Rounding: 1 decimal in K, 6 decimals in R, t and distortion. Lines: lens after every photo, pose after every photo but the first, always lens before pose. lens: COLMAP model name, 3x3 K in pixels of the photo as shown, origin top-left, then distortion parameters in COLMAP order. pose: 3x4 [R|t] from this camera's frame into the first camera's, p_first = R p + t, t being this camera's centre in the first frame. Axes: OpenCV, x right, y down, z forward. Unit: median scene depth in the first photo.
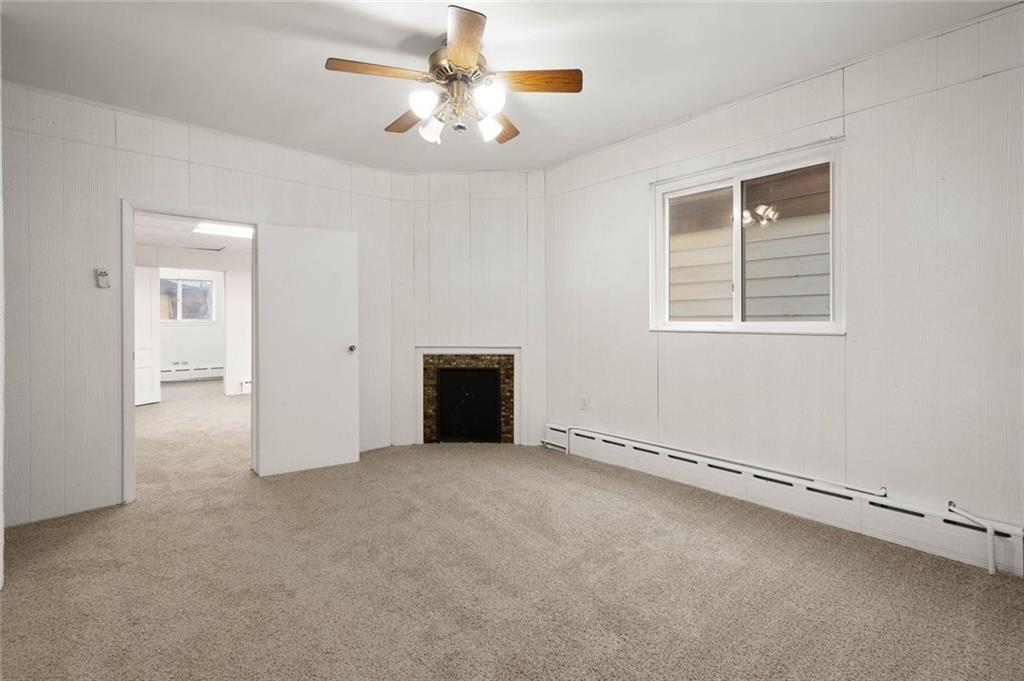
lens RADIAL K [[463.7, 0, 529.1], [0, 463.7, 322.3], [0, 0, 1]] dist [0.005498, 0.000977]
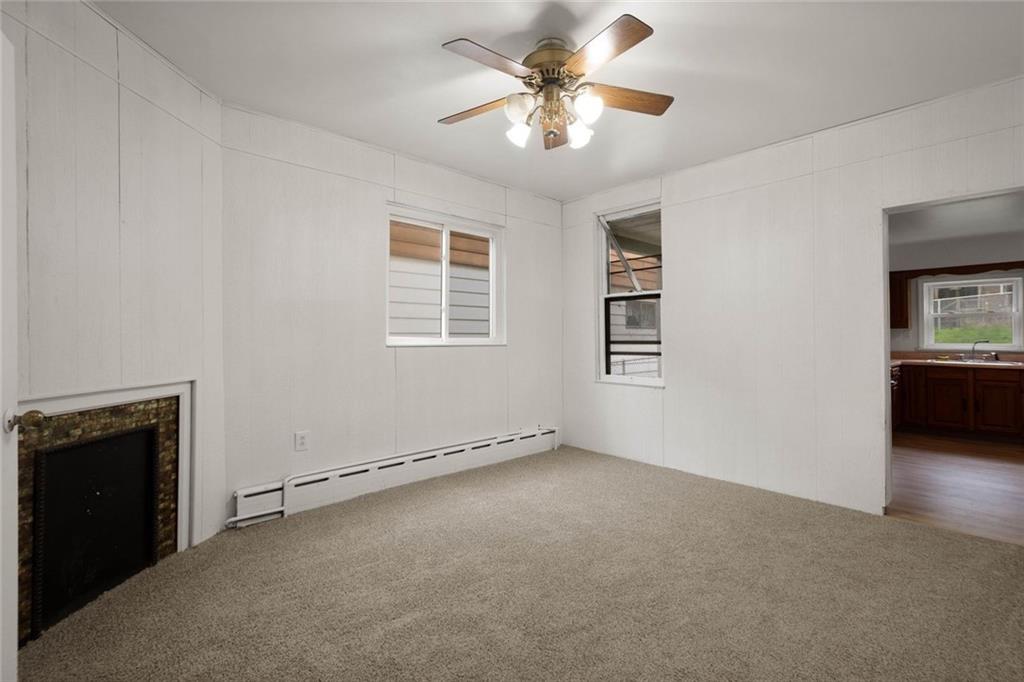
lens RADIAL K [[463.7, 0, 513.0], [0, 463.7, 334.4], [0, 0, 1]] dist [0.005498, 0.000977]
pose [[0.001540, 0.008402, 0.999964, -0.605413], [0.002716, 0.999961, -0.008406, 0.001090], [-0.999995, 0.002729, 0.001517, 0.587455]]
